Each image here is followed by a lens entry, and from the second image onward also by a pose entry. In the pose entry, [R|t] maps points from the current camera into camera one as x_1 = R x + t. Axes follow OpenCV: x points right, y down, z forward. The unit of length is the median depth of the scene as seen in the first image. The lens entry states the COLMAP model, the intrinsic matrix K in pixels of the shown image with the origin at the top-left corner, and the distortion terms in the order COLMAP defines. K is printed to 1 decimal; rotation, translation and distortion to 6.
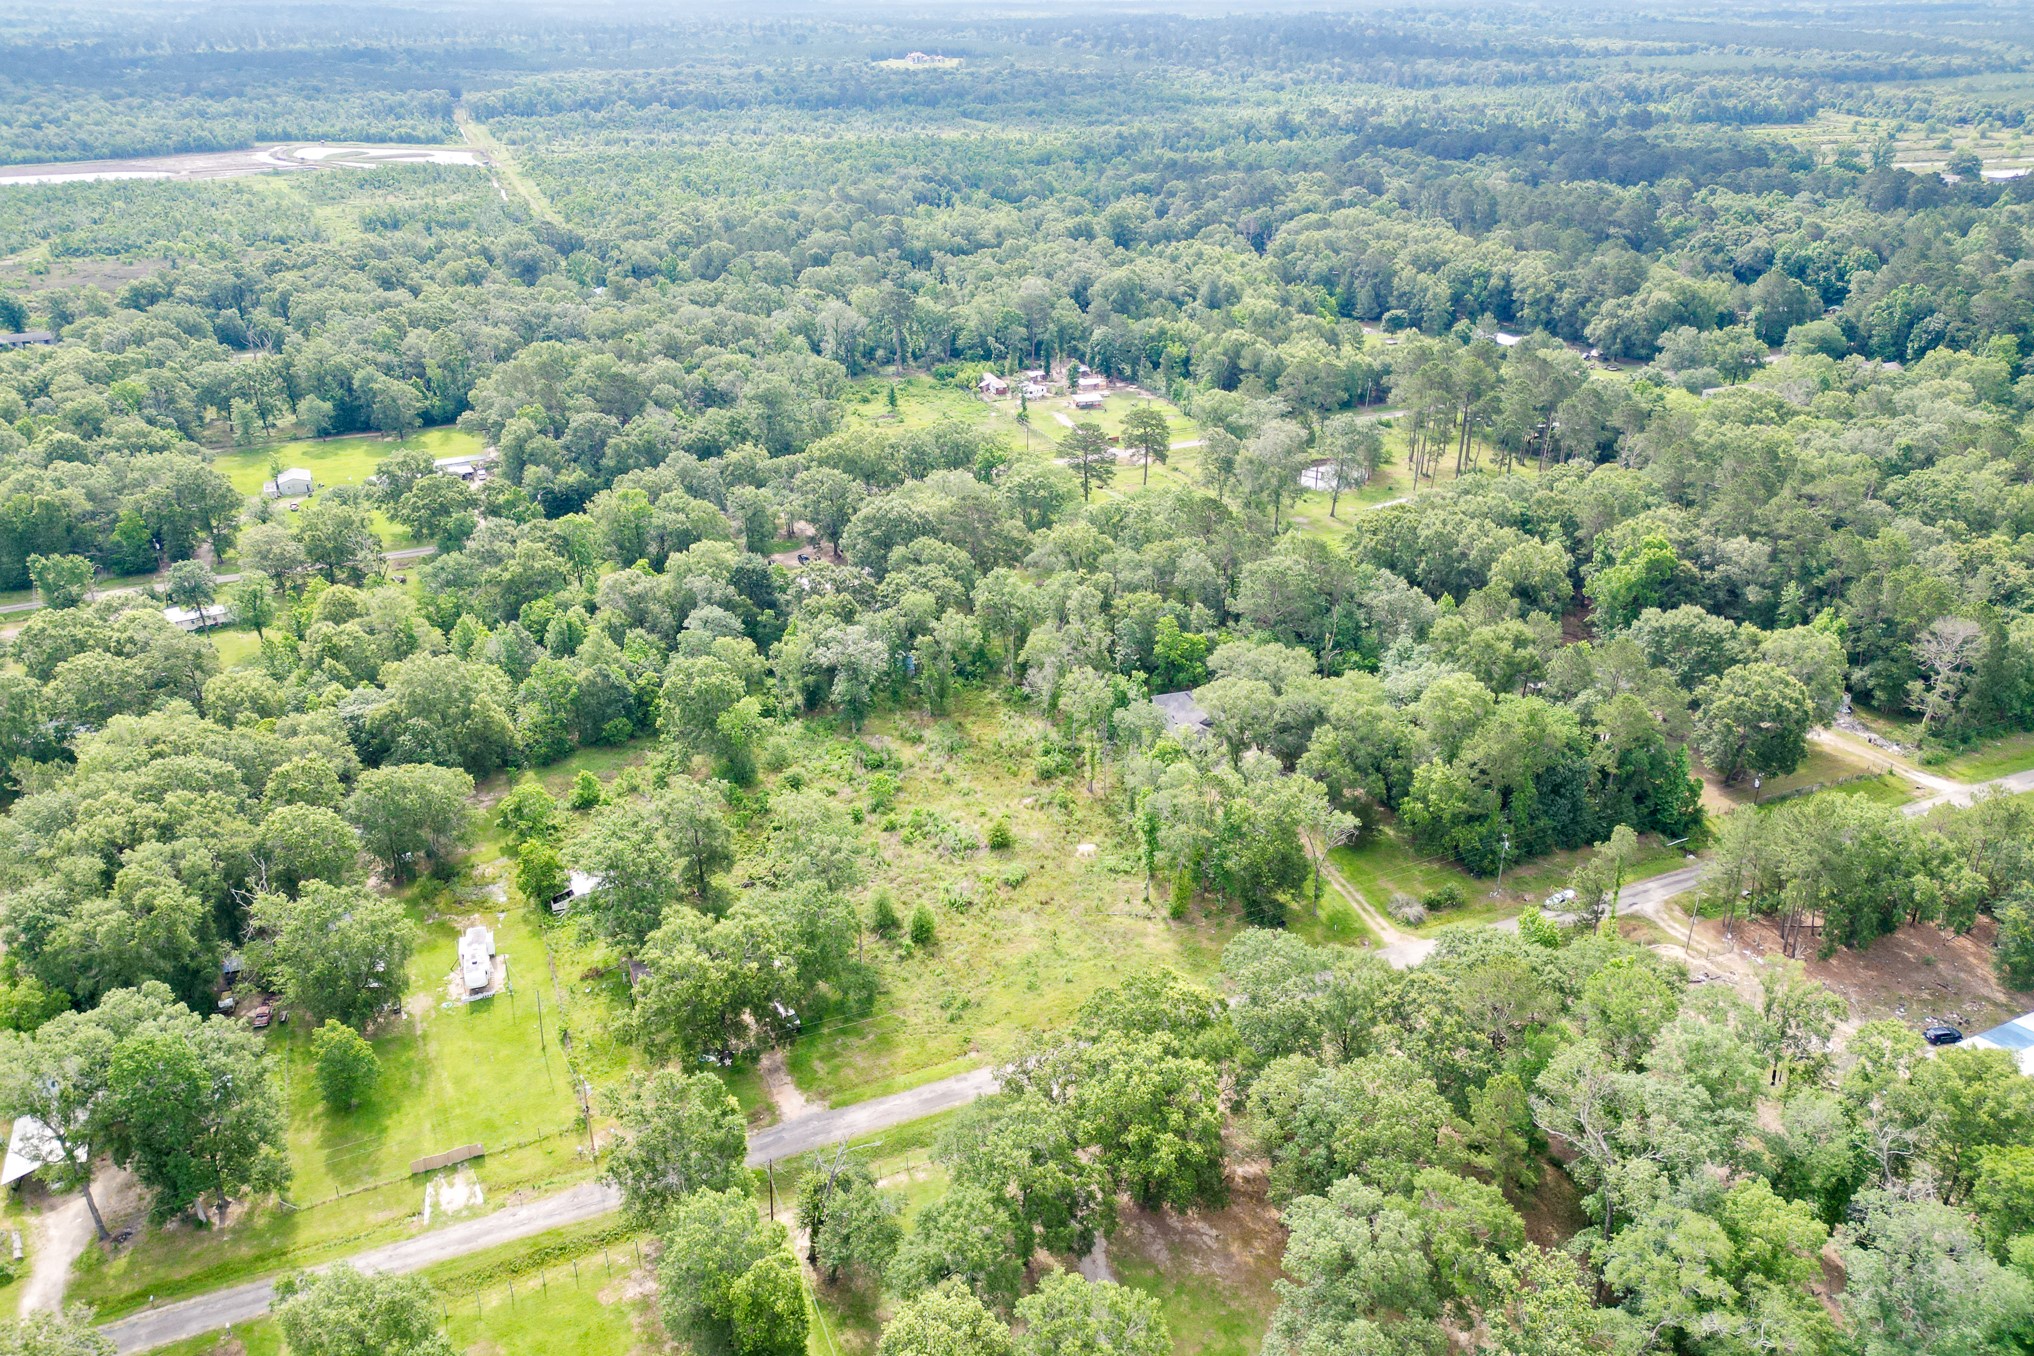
lens RADIAL K [[1447.8, 0, 1028.4], [0, 1447.8, 648.9], [0, 0, 1]] dist [0.063052, -0.056732]
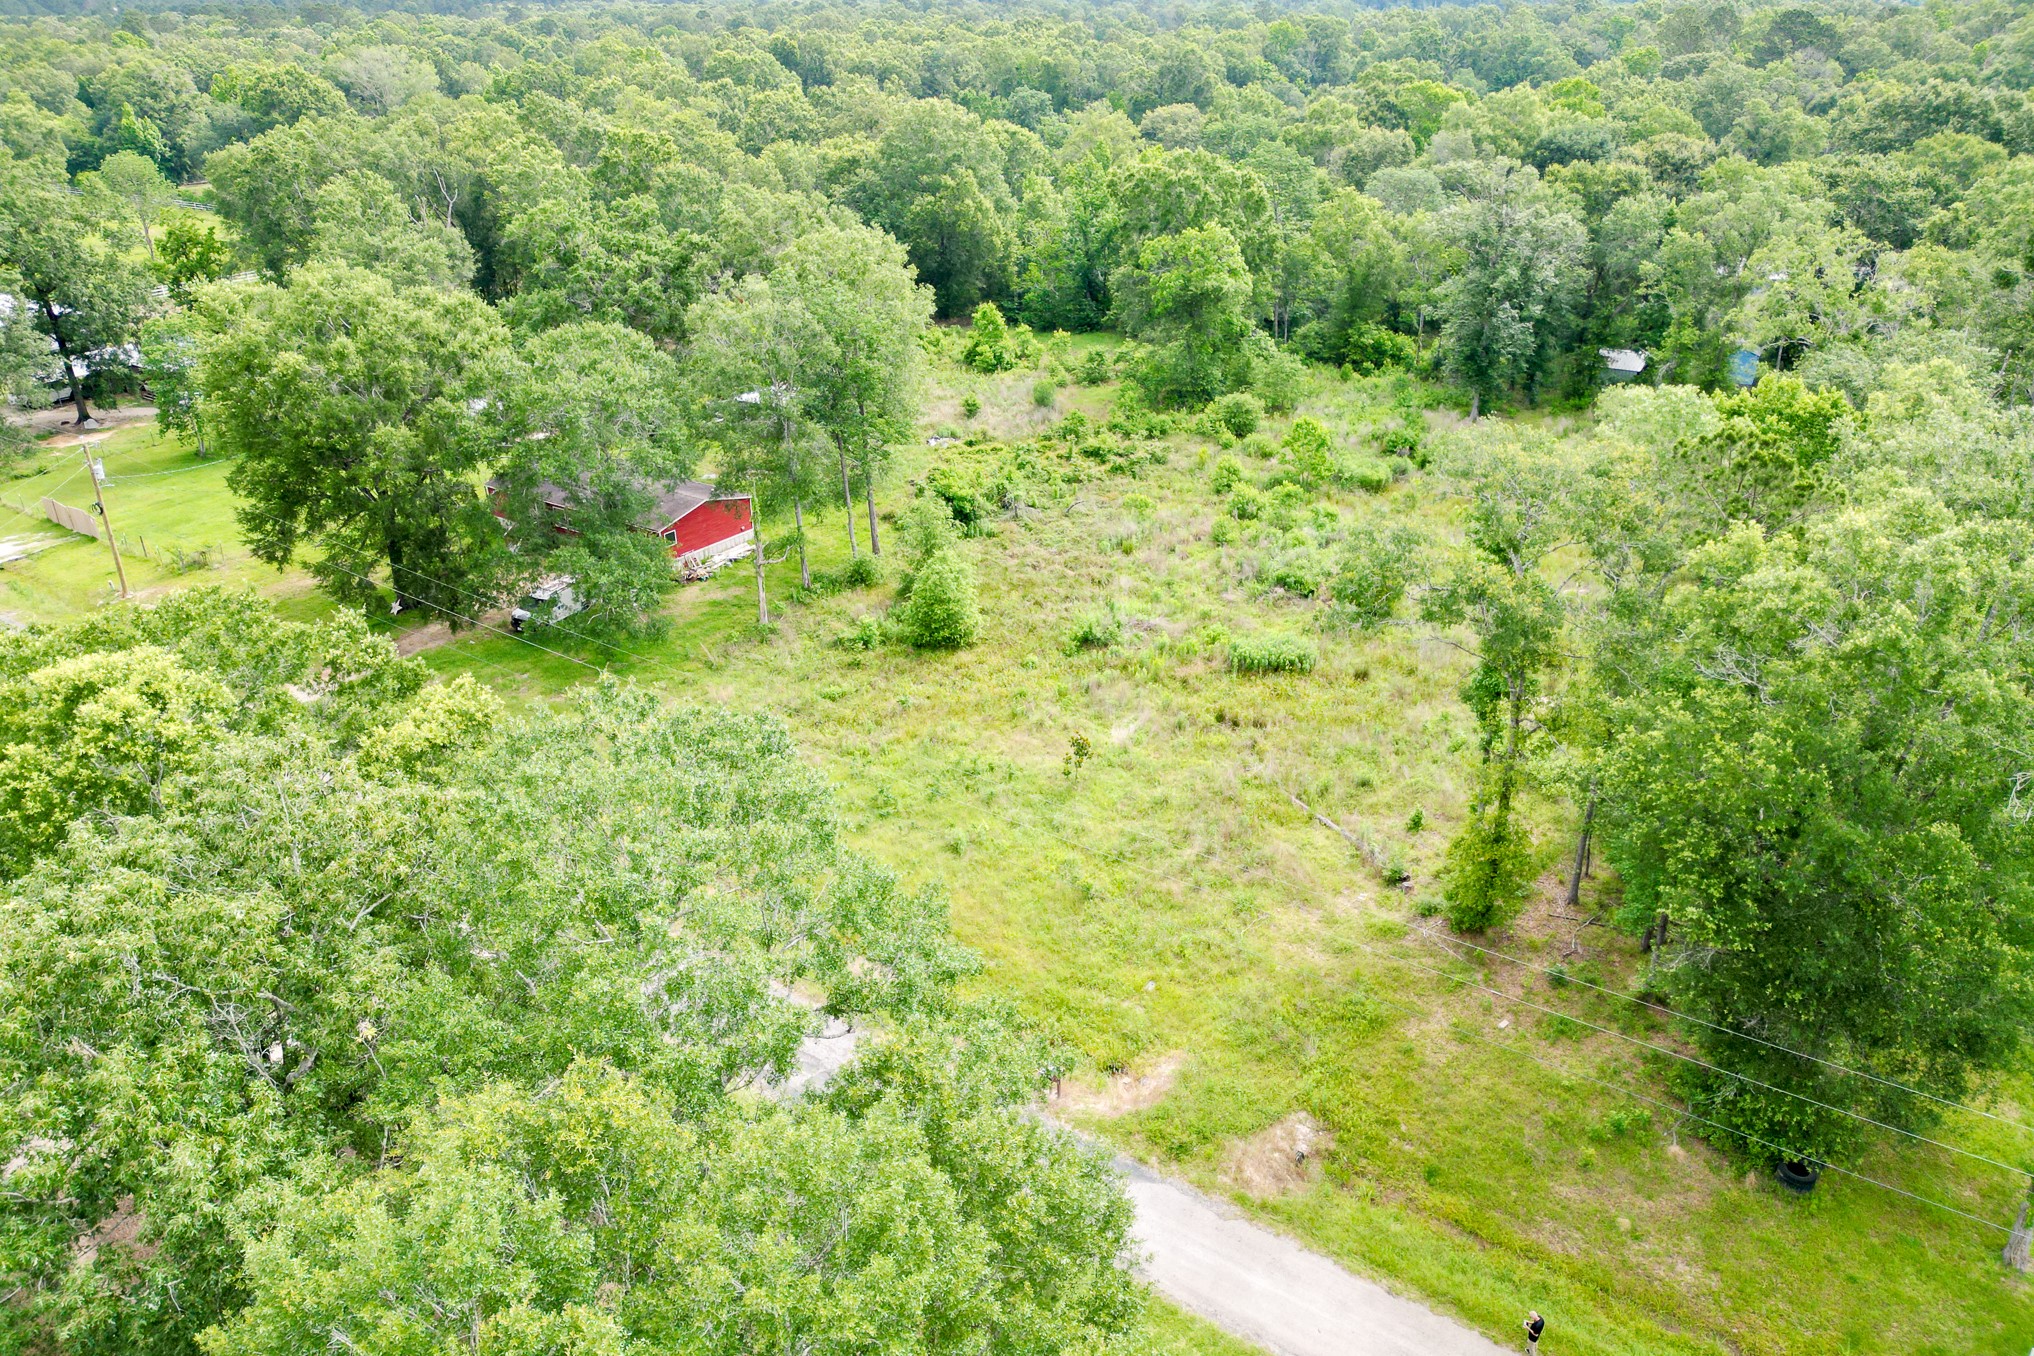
lens RADIAL K [[1447.8, 0, 1003.6], [0, 1447.8, 681.2], [0, 0, 1]] dist [0.063052, -0.056732]
pose [[0.509716, 0.364395, -0.779362, 0.263418], [-0.345383, 0.916342, 0.202554, 0.117297], [0.787972, 0.165933, 0.592930, 0.768146]]
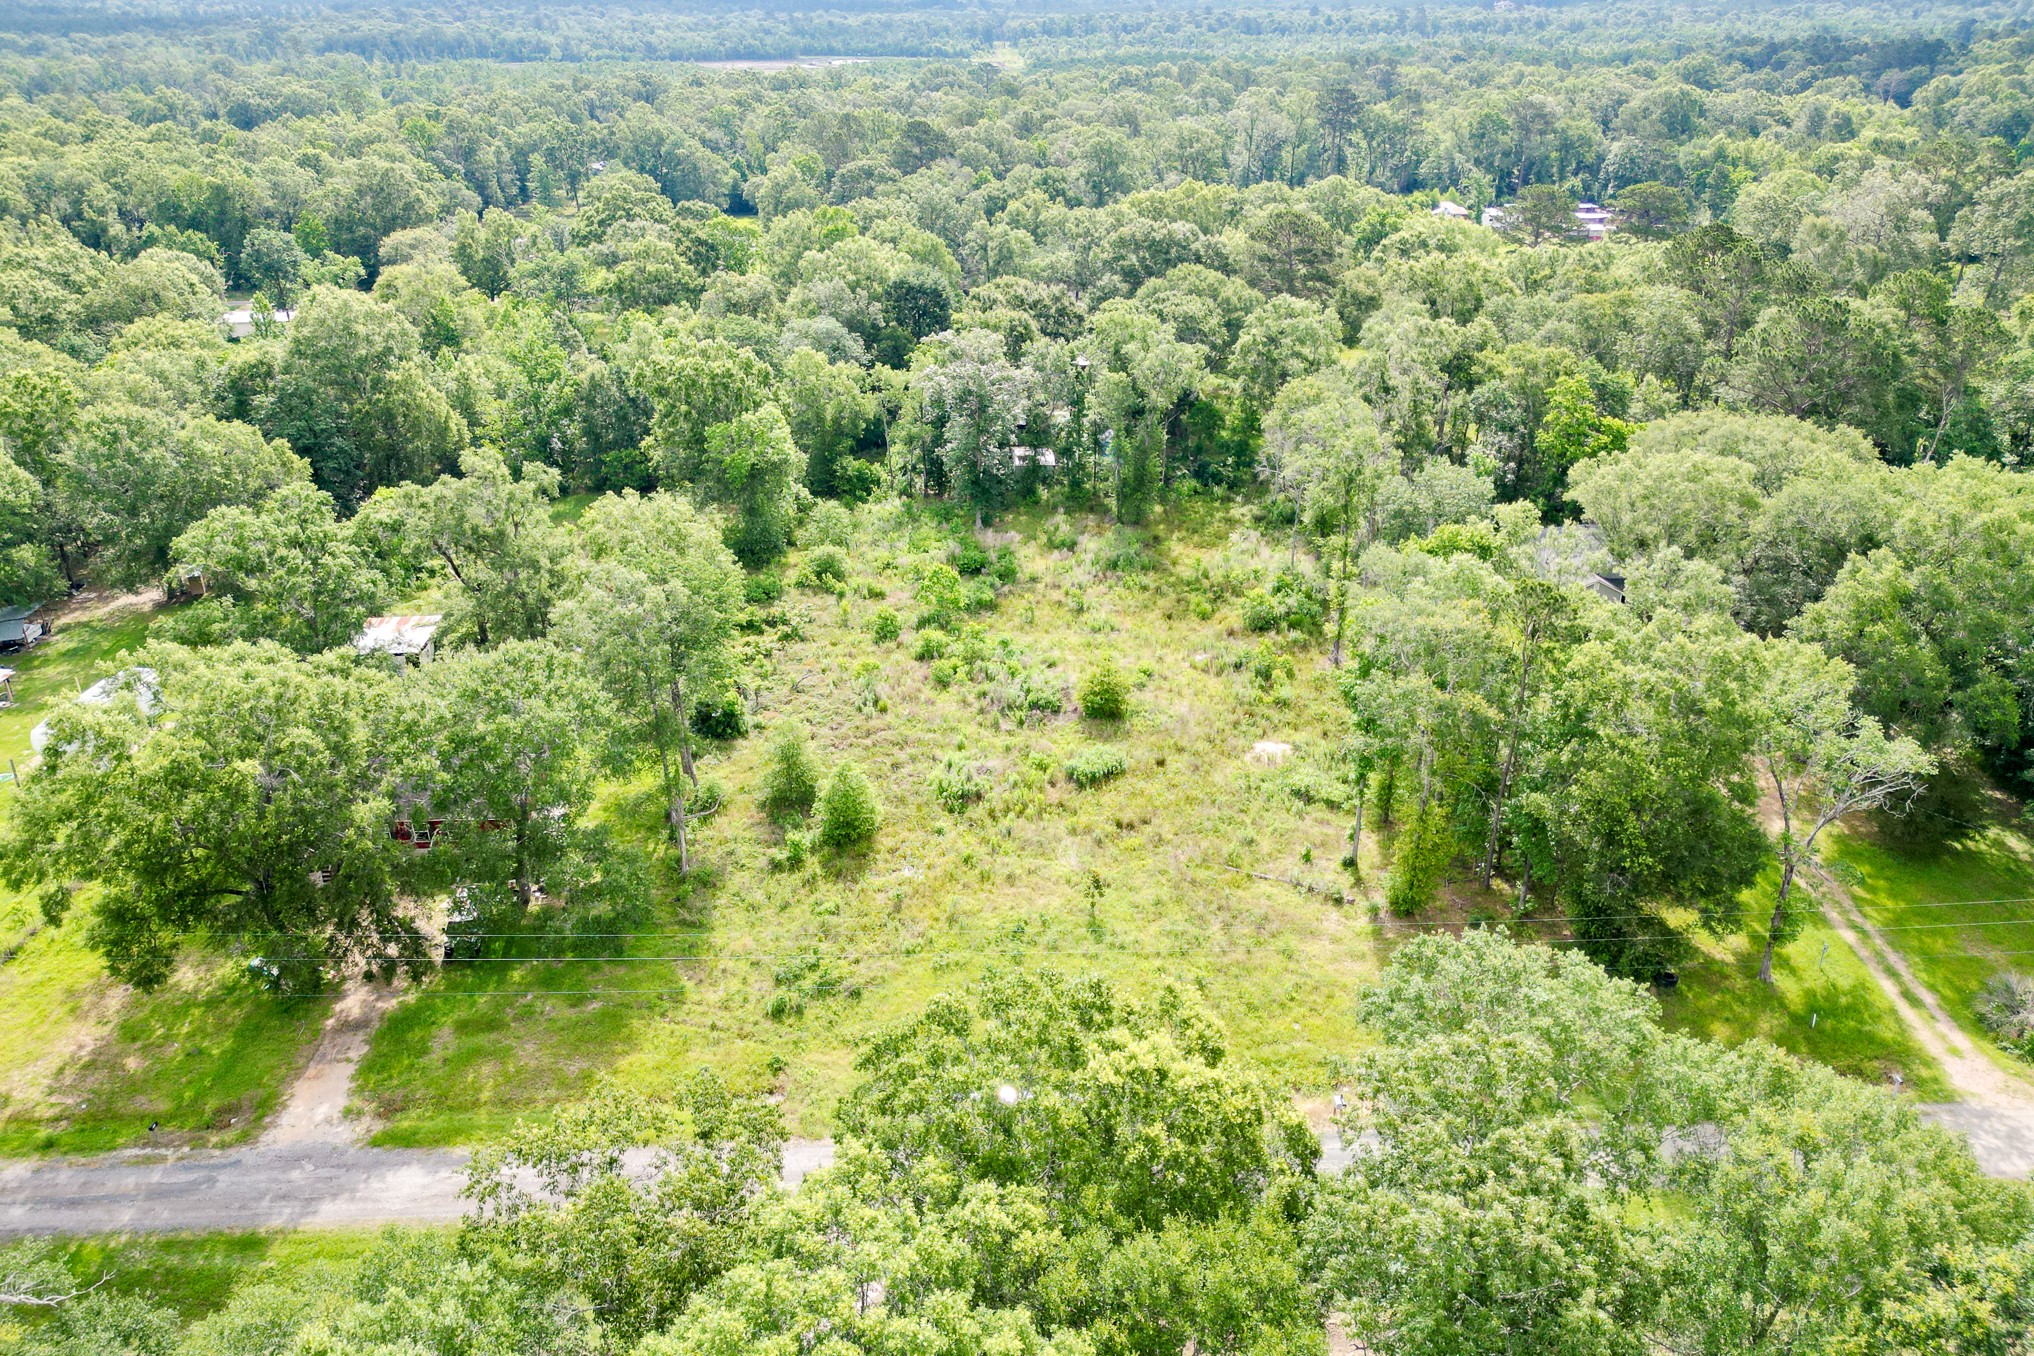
lens RADIAL K [[1447.8, 0, 1015.9], [0, 1447.8, 680.3], [0, 0, 1]] dist [0.063052, -0.056732]
pose [[0.928566, 0.152958, -0.338186, 0.133122], [-0.148941, 0.988117, 0.037966, 0.119906], [0.339974, 0.015116, 0.940313, 0.564630]]
